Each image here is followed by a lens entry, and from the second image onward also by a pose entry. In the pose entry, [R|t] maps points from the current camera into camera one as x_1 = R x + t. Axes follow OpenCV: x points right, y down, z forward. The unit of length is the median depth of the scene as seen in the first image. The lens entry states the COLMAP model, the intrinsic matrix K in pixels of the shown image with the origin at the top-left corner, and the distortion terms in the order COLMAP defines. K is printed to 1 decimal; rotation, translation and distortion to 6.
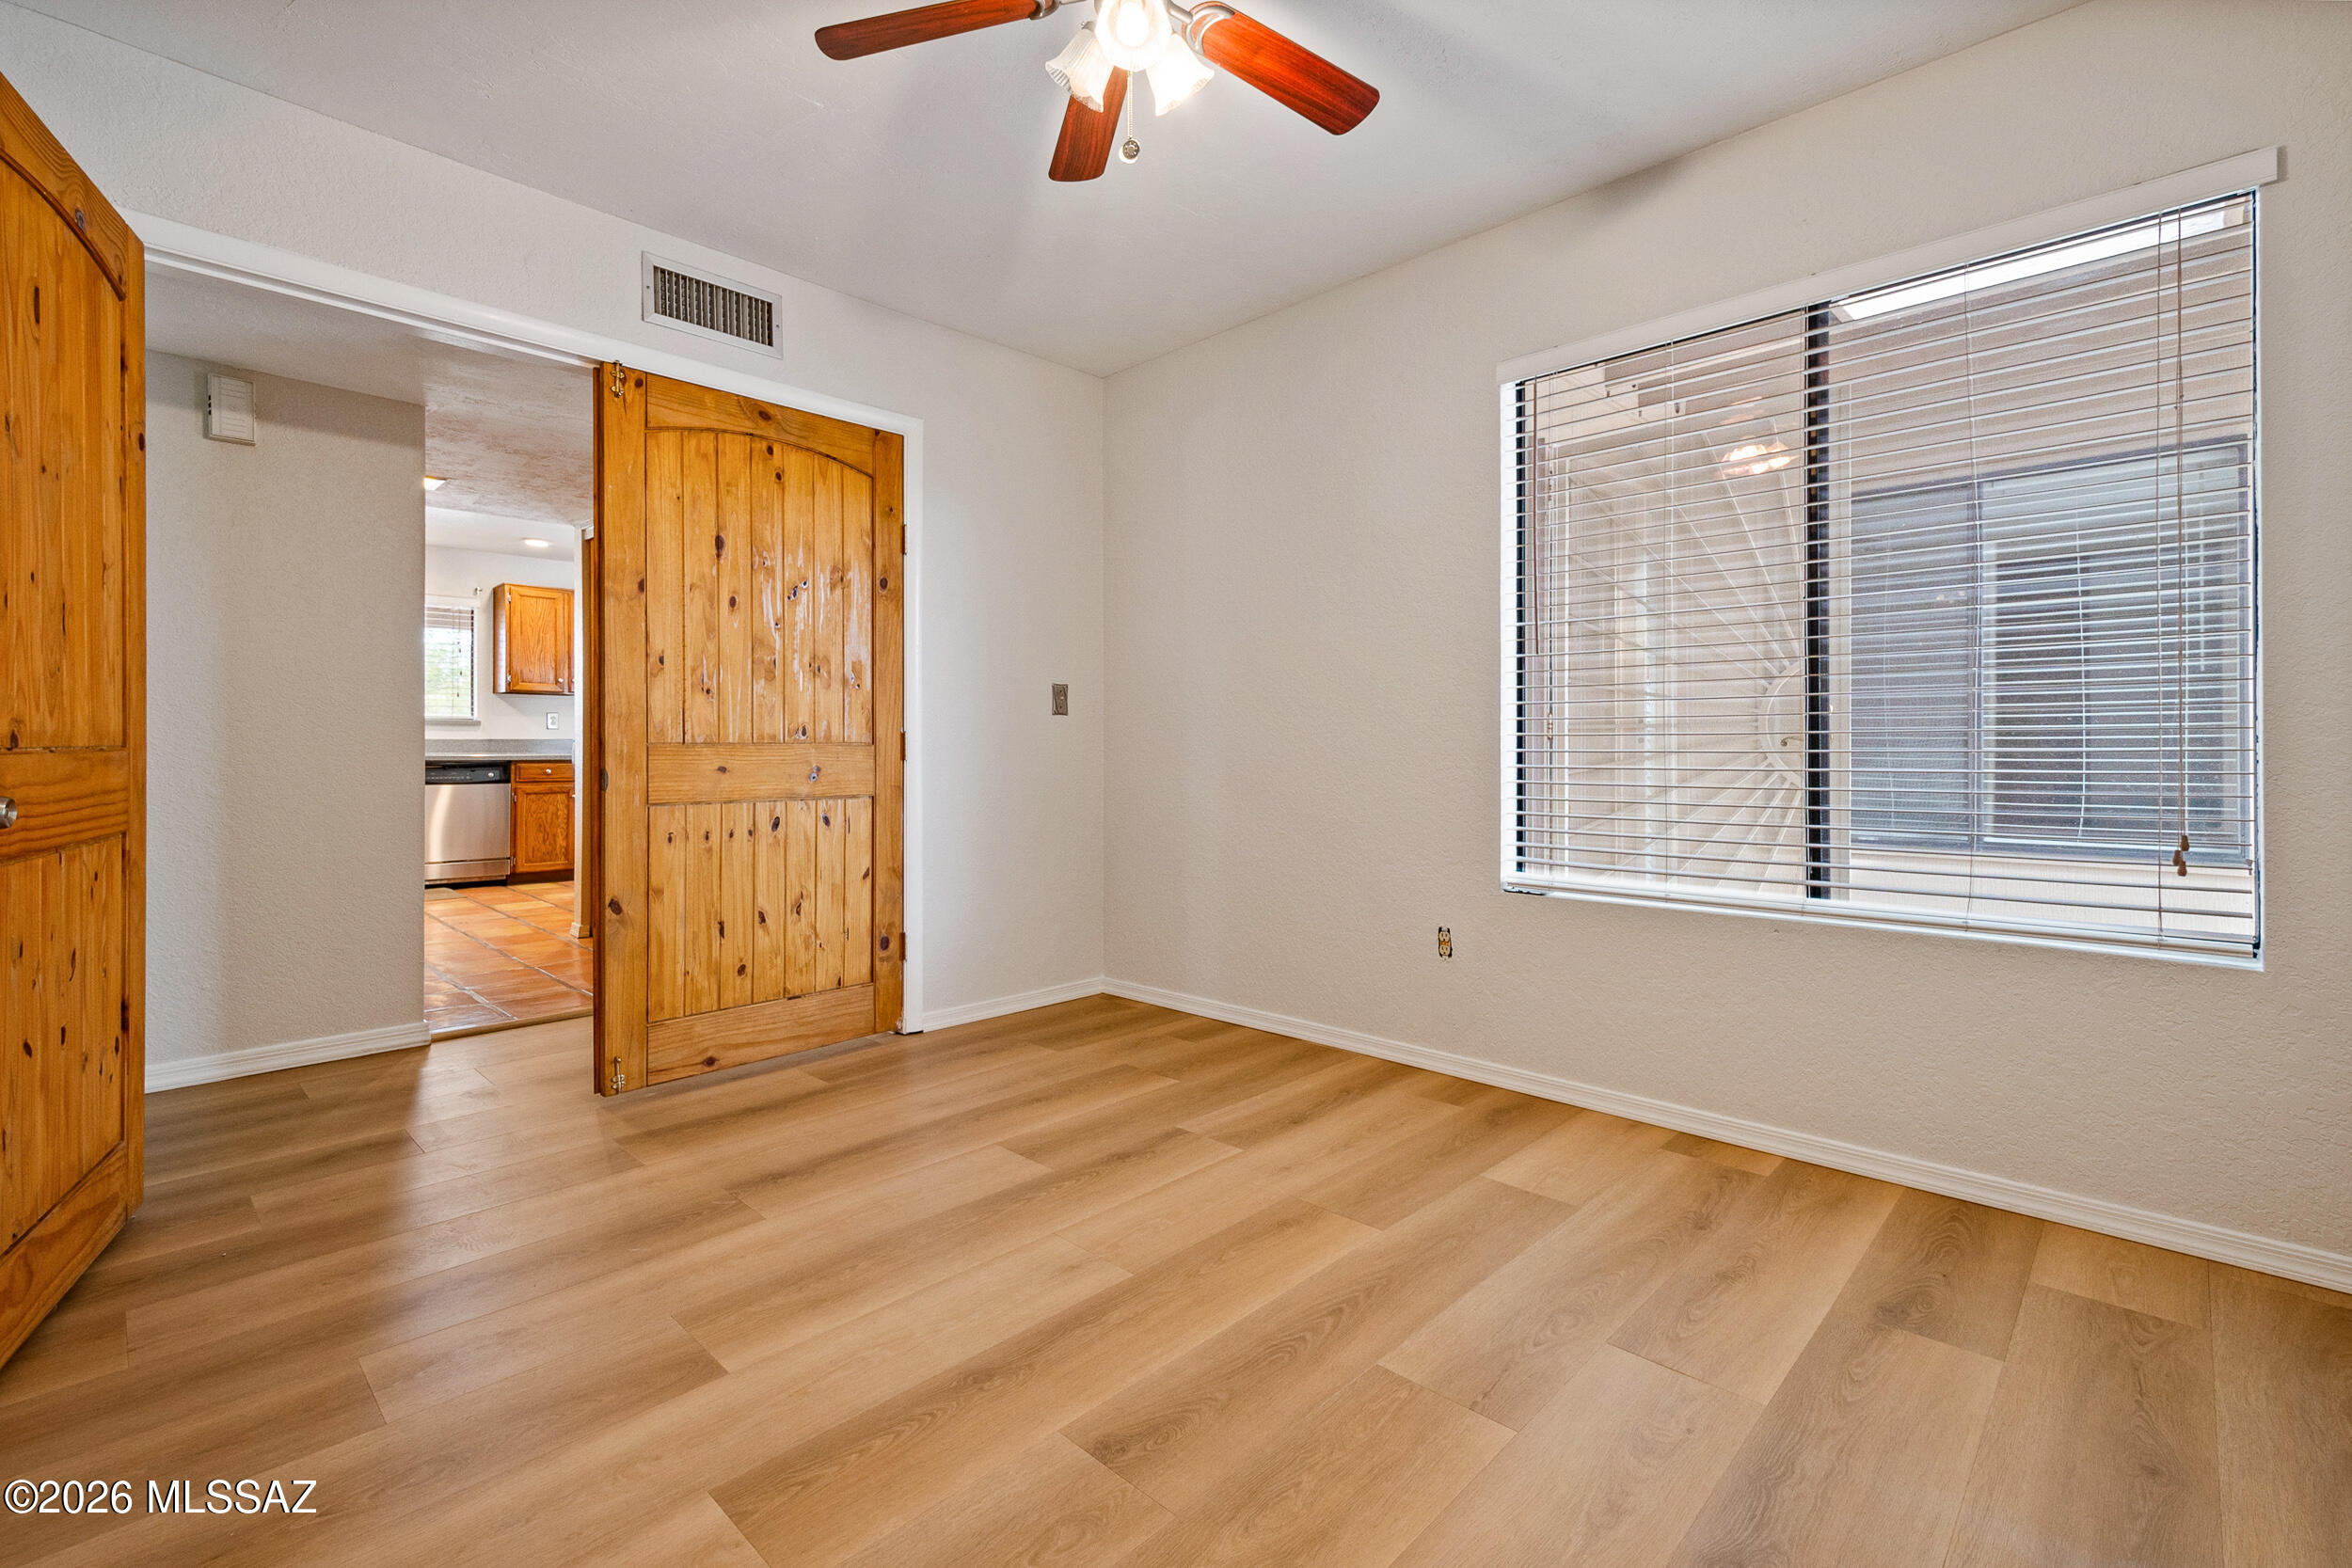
lens RADIAL K [[1039.0, 0, 1172.3], [0, 1039.0, 749.8], [0, 0, 1]] dist [0.002855, 0.001075]
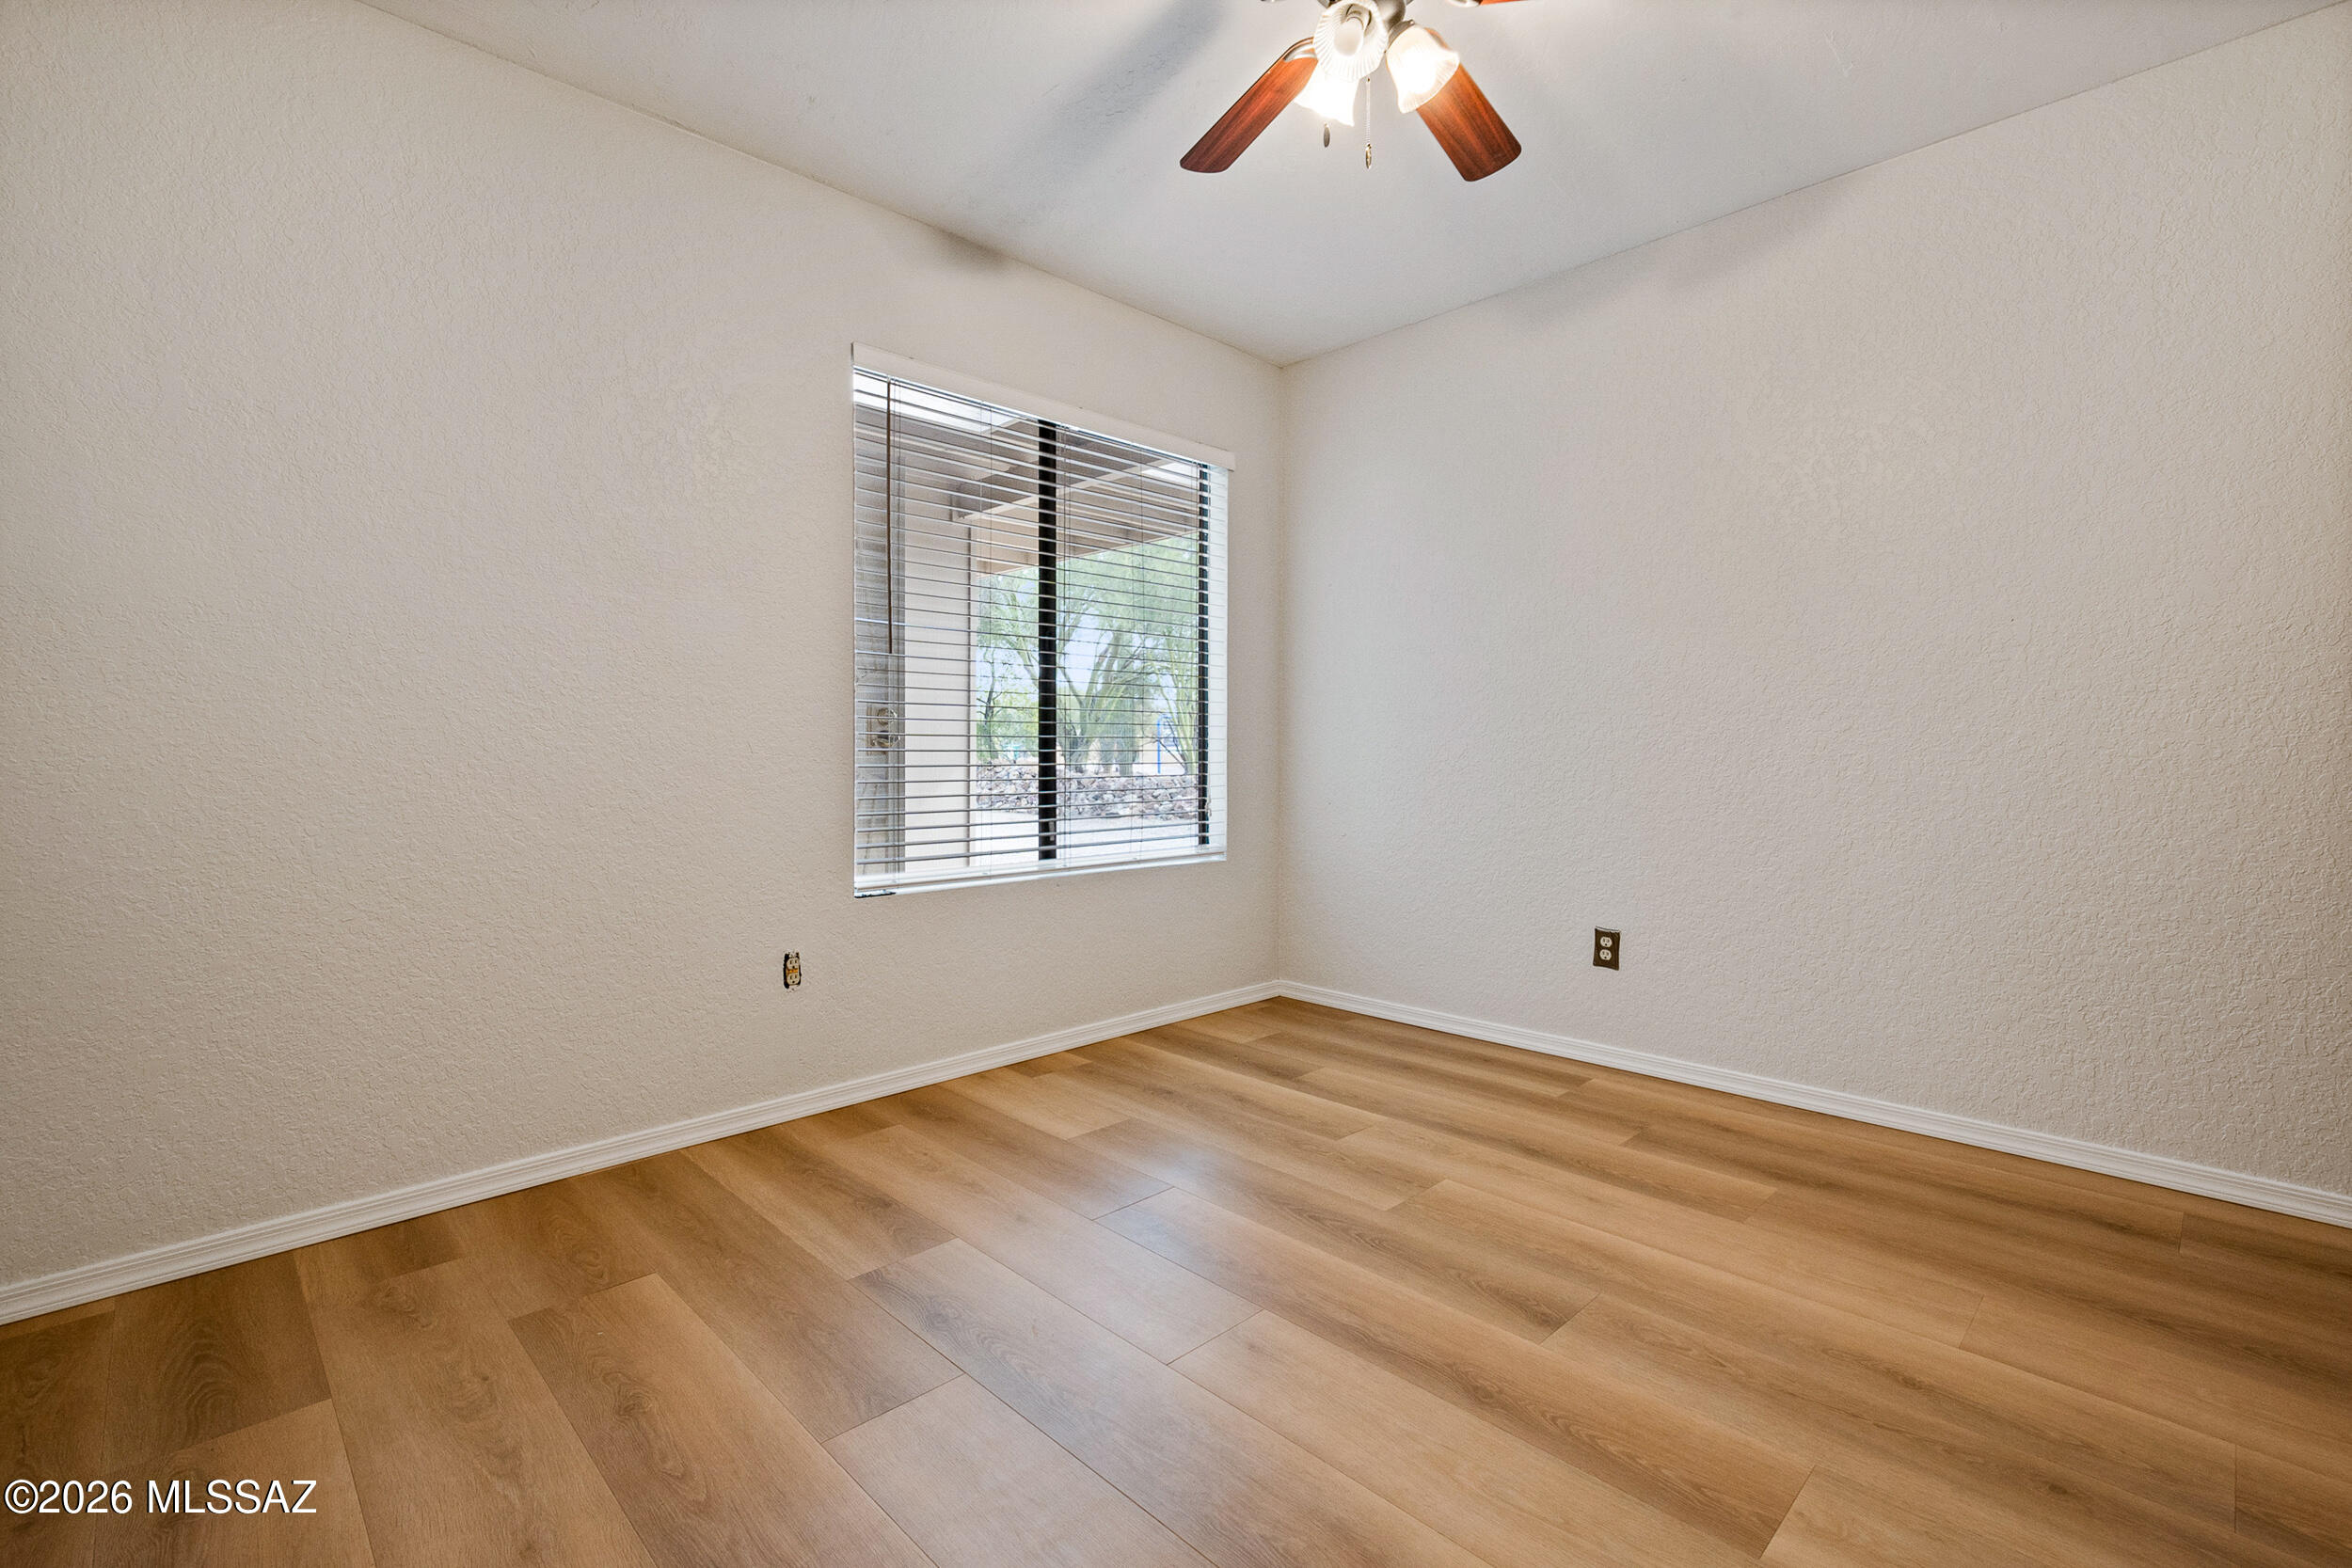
lens RADIAL K [[1039.0, 0, 1172.3], [0, 1039.0, 749.8], [0, 0, 1]] dist [0.002855, 0.001075]
pose [[0.031396, 0.000568, 0.999507, -0.925810], [0.001038, 0.999999, -0.000600, 0.001400], [-0.999506, 0.001056, 0.031396, 0.999216]]
